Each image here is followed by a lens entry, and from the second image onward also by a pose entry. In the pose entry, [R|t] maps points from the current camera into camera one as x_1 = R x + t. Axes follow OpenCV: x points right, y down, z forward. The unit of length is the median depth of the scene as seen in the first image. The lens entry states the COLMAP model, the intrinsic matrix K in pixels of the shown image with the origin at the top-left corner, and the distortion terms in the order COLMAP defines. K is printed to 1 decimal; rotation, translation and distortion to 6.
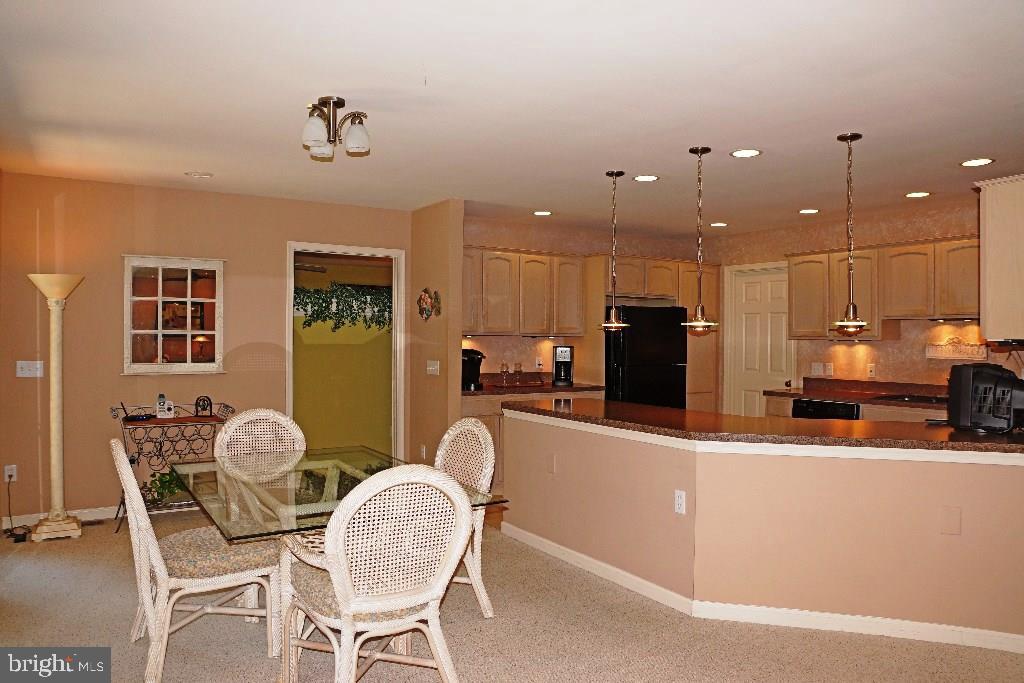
lens RADIAL K [[703.4, 0, 512.0], [0, 703.4, 341.5], [0, 0, 1]] dist [-0.098994, 0.000862]
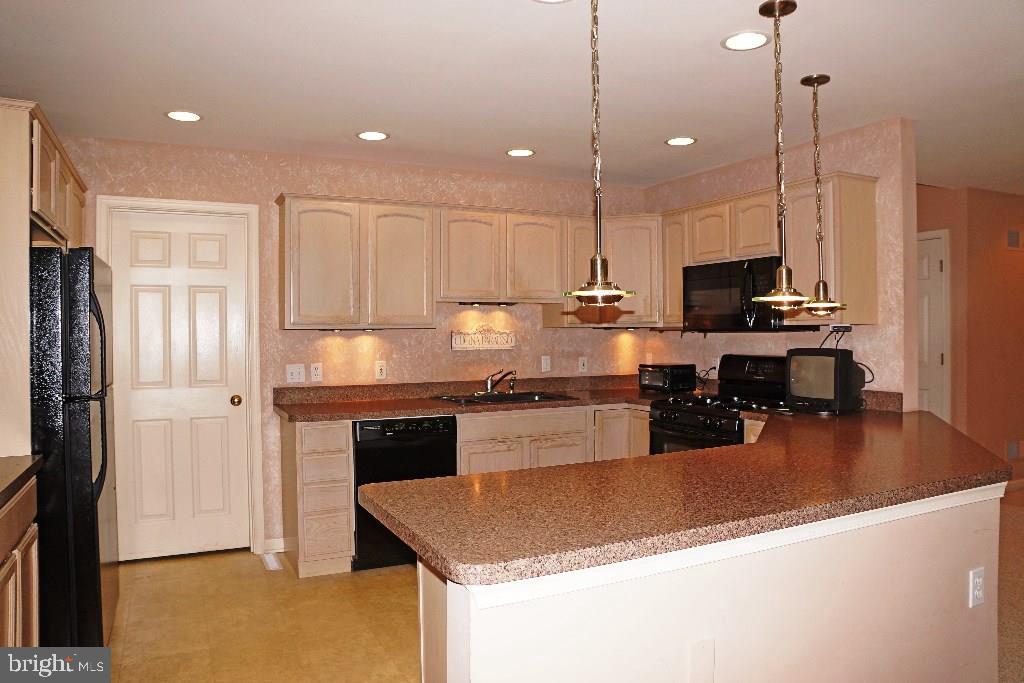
lens RADIAL K [[703.4, 0, 512.0], [0, 703.4, 341.5], [0, 0, 1]] dist [-0.098994, 0.000862]
pose [[0.102068, -0.022728, 0.994518, -0.239578], [0.012200, 0.999692, 0.021594, -0.003443], [-0.994703, 0.009929, 0.102314, 0.849915]]
